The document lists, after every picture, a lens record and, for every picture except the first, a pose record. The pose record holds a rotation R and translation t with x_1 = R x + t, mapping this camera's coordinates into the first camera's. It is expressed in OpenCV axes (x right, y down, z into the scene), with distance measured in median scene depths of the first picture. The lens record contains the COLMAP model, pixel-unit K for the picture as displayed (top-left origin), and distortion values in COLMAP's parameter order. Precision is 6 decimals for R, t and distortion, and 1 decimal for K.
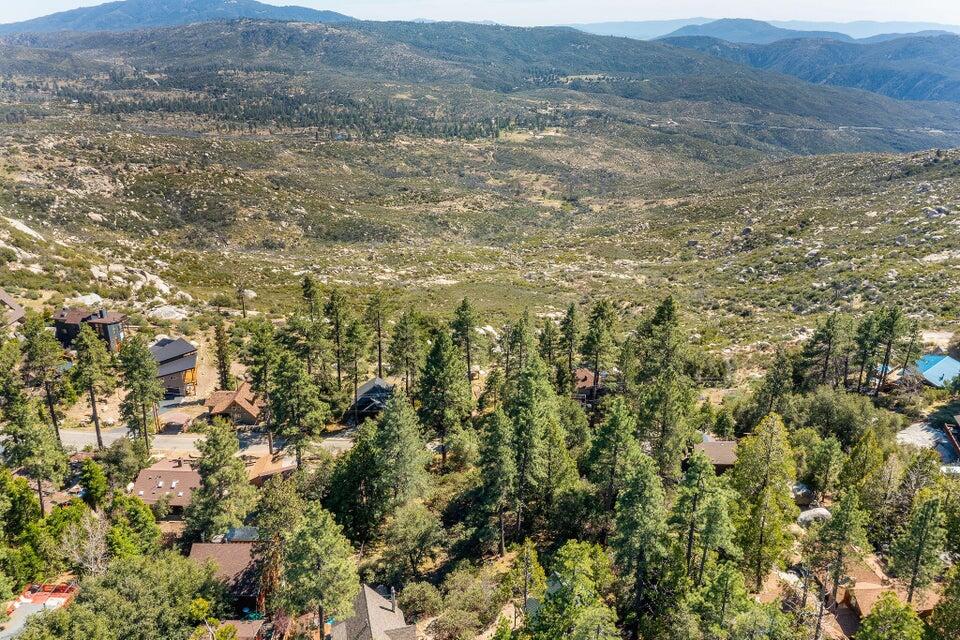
lens RADIAL K [[769.4, 0, 484.6], [0, 769.4, 316.2], [0, 0, 1]] dist [-0.018038, 0.013905]
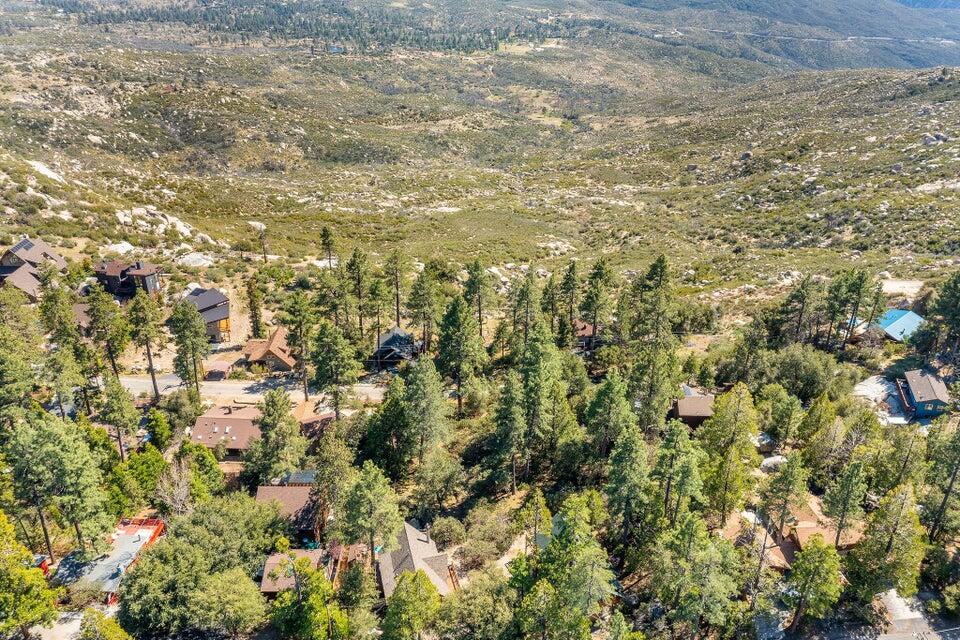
lens RADIAL K [[769.4, 0, 485.3], [0, 769.4, 319.9], [0, 0, 1]] dist [-0.018038, 0.013905]
pose [[0.999995, -0.000345, 0.003186, -0.011803], [-0.000025, 0.993296, 0.115603, -0.045435], [-0.003204, -0.115602, 0.993290, -0.074959]]
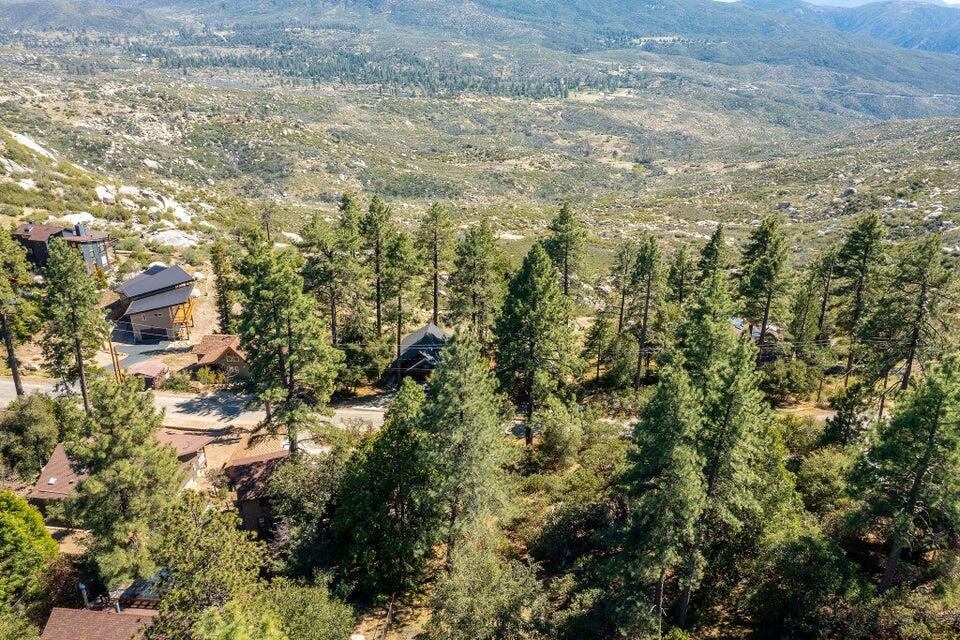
lens RADIAL K [[769.4, 0, 480.3], [0, 769.4, 318.3], [0, 0, 1]] dist [-0.018038, 0.013905]
pose [[0.996080, 0.037008, -0.080349, -0.029015], [-0.033489, 0.998438, 0.044718, 0.032241], [0.081878, -0.041852, 0.995763, 0.232150]]
